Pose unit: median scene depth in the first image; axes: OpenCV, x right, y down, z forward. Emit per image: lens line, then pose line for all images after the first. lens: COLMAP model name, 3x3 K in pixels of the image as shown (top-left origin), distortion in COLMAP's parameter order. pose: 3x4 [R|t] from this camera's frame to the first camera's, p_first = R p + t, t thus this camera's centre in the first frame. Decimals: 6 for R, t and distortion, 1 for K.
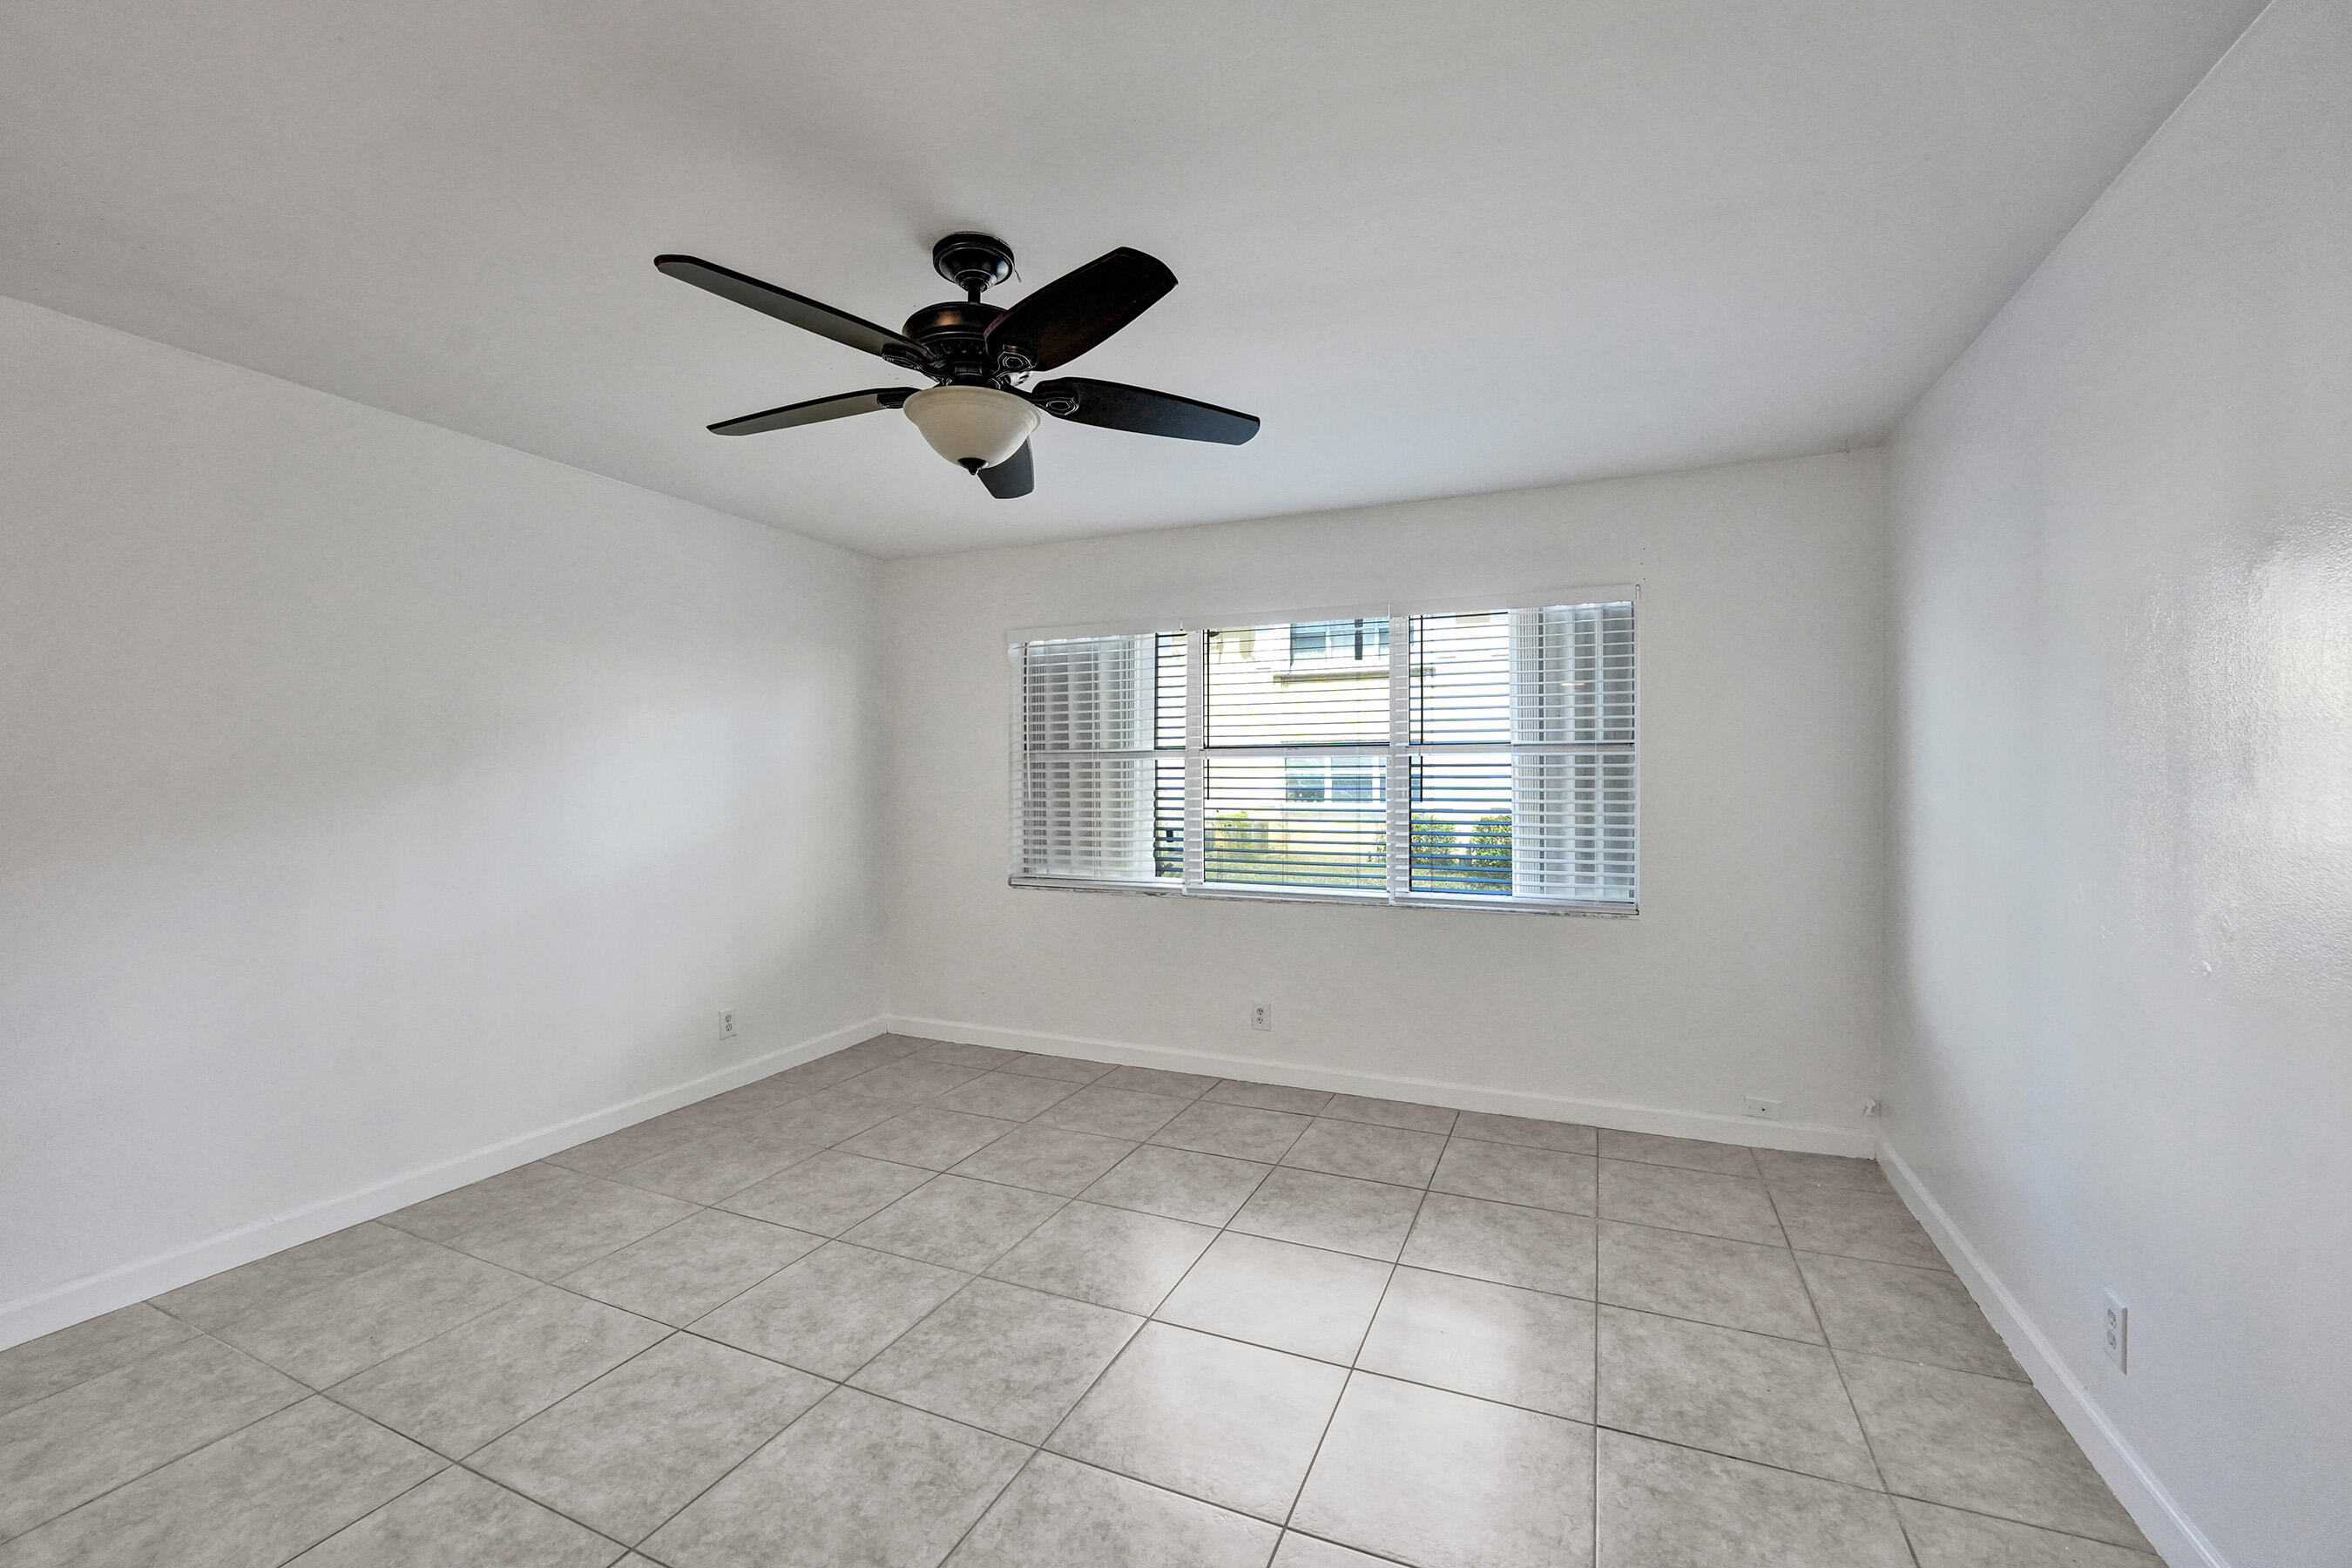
lens RADIAL K [[960.2, 0, 1170.9], [0, 960.2, 790.6], [0, 0, 1]] dist [-0.017651, 0.004772]
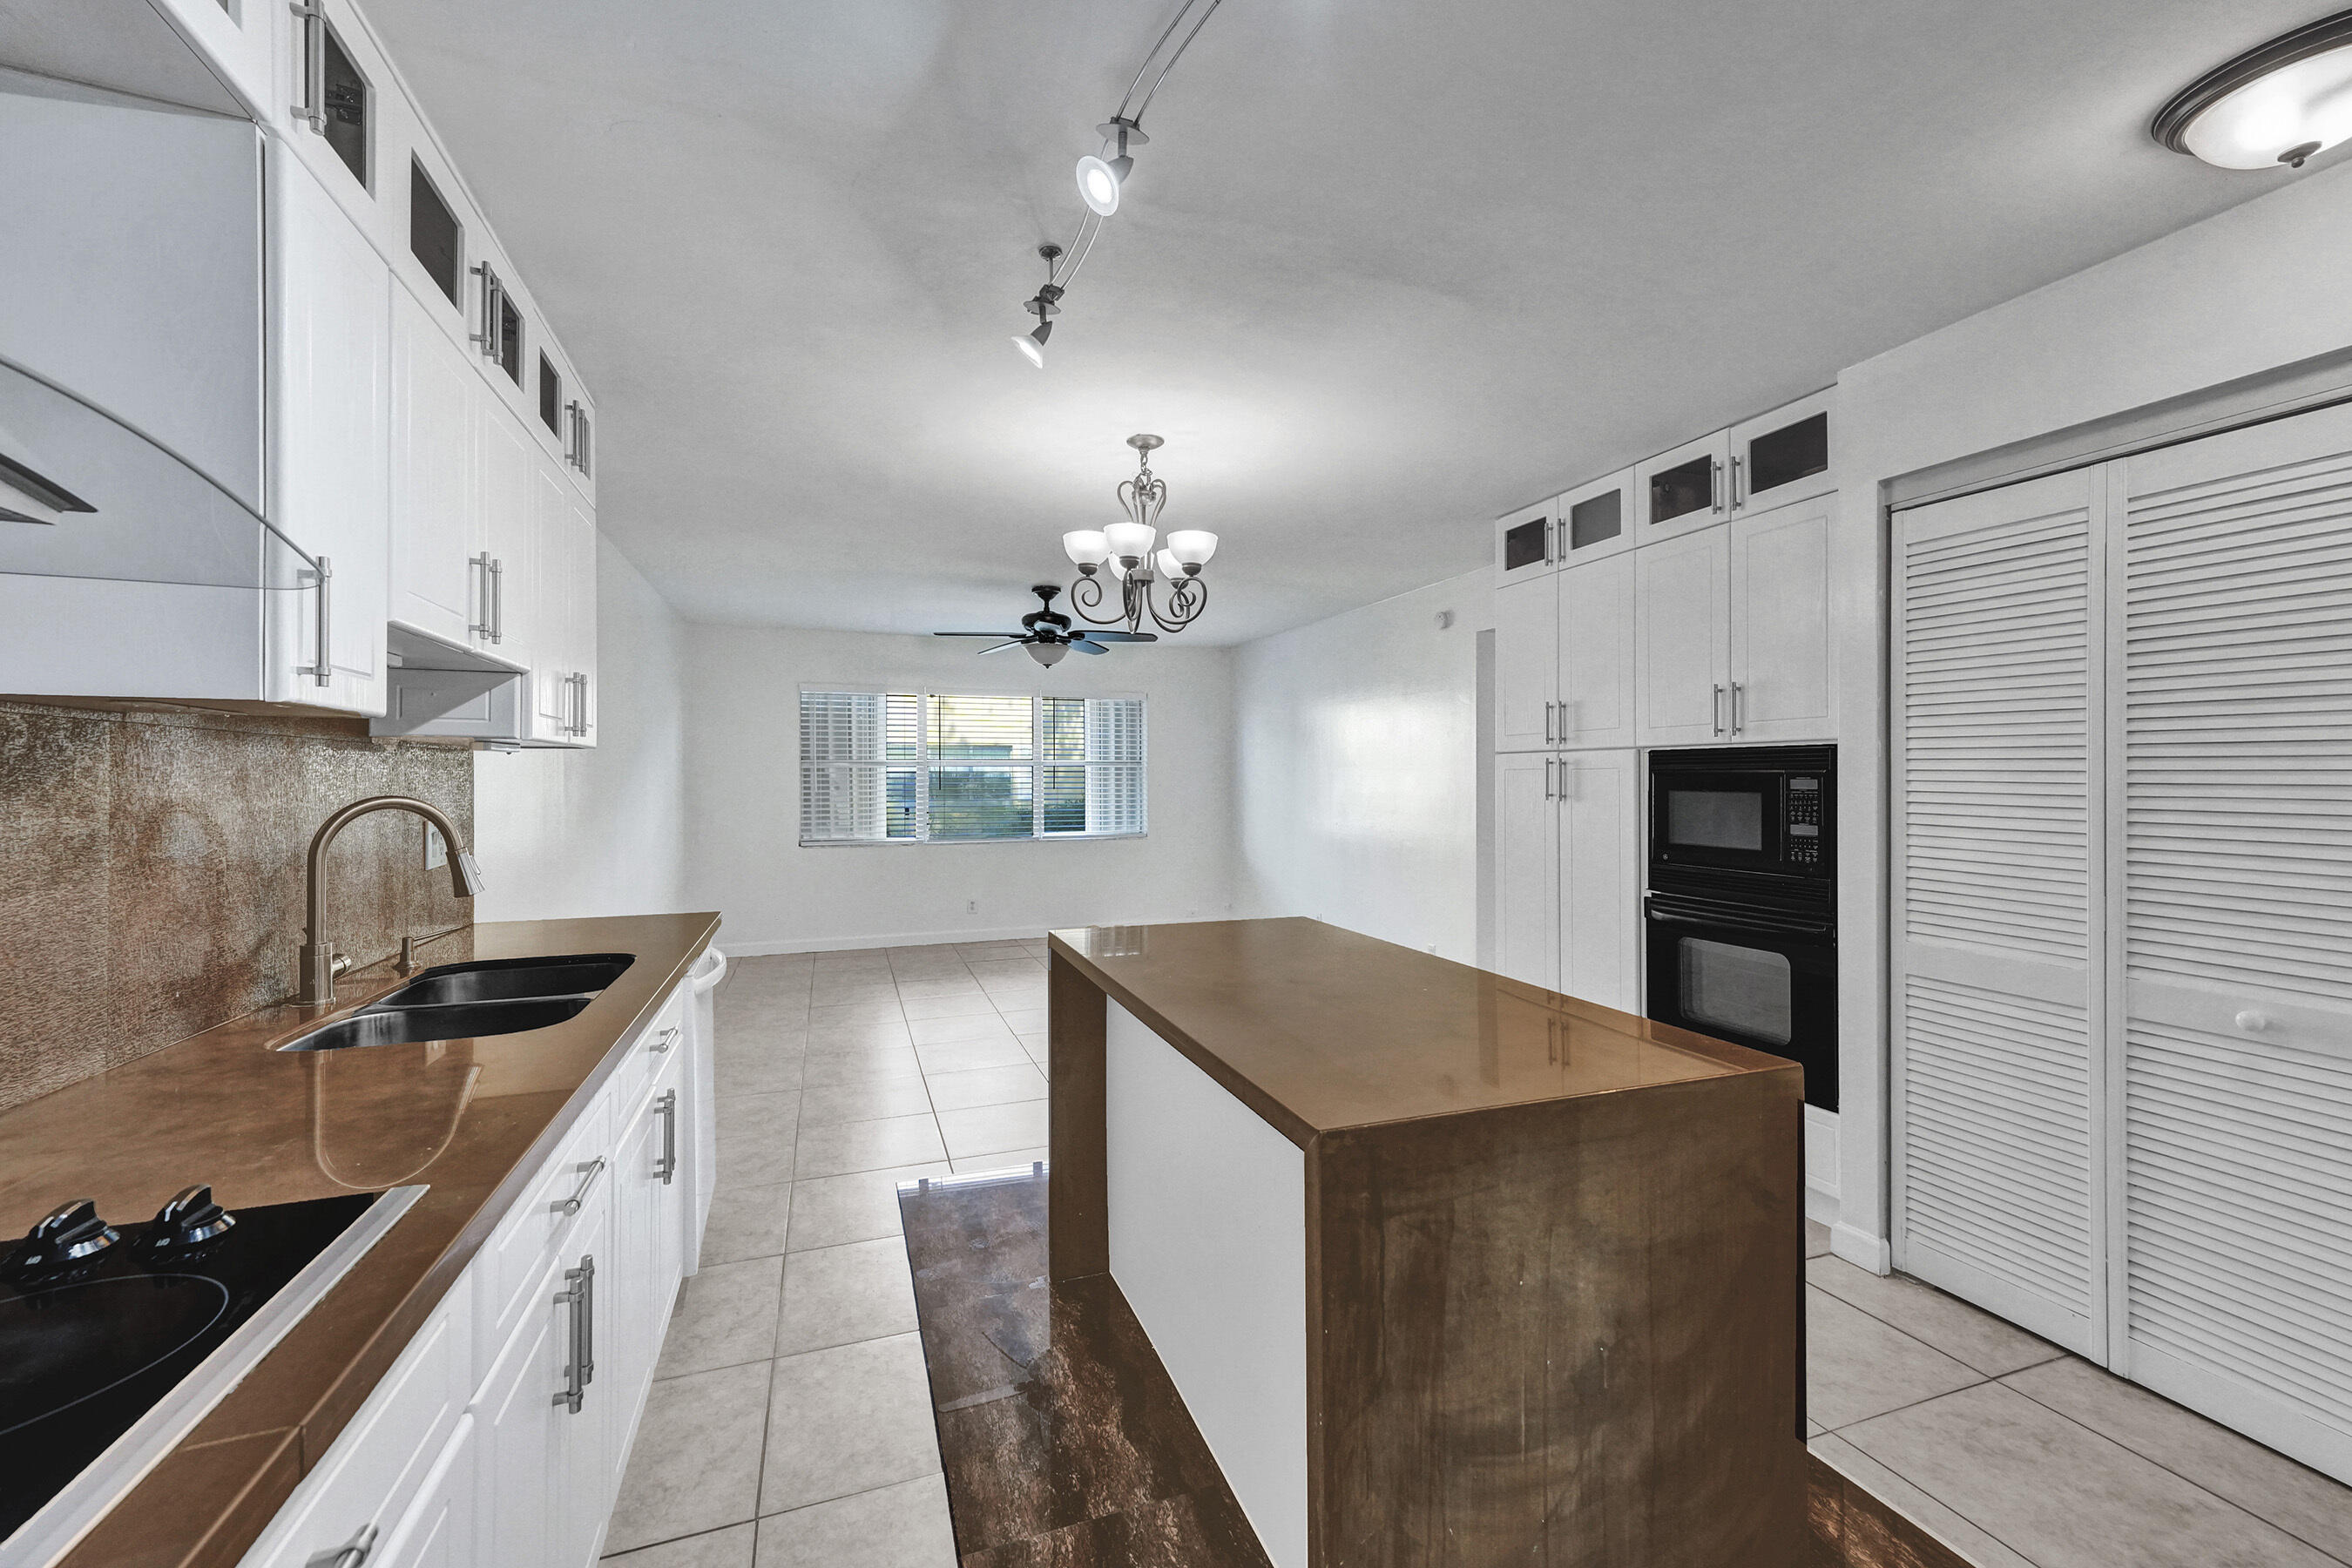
lens RADIAL K [[962.0, 0, 1180.2], [0, 962.0, 774.0], [0, 0, 1]] dist [-0.013733, 0.001195]
pose [[0.718777, 0.001730, 0.695238, -1.035864], [0.009250, 0.999885, -0.012051, 0.006535], [-0.695179, 0.015092, 0.718678, -0.705408]]
